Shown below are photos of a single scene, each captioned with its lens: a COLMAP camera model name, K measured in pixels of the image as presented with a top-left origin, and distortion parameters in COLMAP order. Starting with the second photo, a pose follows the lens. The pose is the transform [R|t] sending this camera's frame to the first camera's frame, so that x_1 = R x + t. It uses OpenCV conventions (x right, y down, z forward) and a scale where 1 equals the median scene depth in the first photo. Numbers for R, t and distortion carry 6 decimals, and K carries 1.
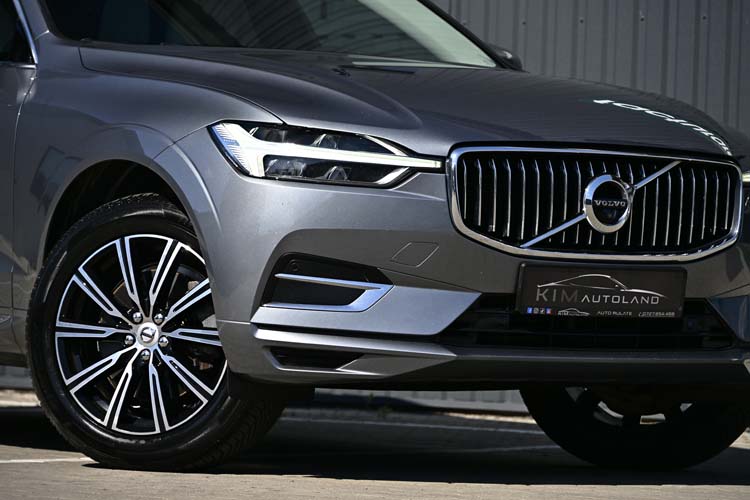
lens RADIAL K [[3840.1, 0, 375.0], [0, 3840.1, 250.0], [0, 0, 1]] dist [-0.393672, 0.608339]
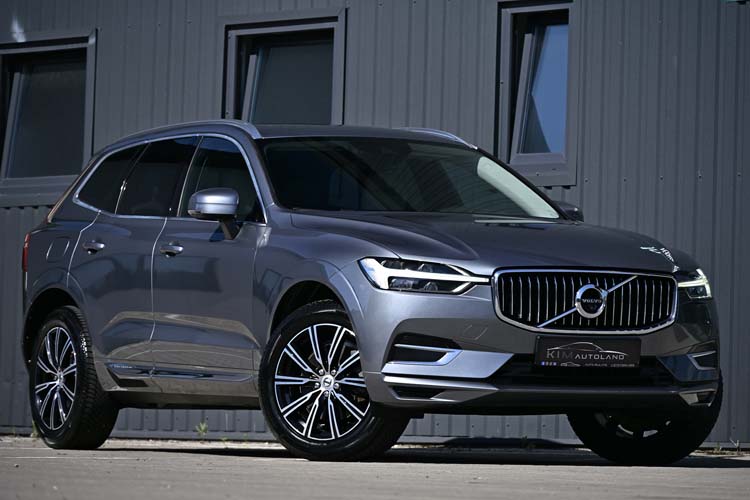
lens RADIAL K [[4330.3, 0, 375.0], [0, 4330.3, 250.0], [0, 0, 1]] dist [-0.008548, -2.520606]
pose [[0.994462, -0.018106, -0.103526, 0.165791], [0.015141, 0.999454, -0.029354, 0.020497], [0.104001, 0.027624, 0.994194, -0.939454]]
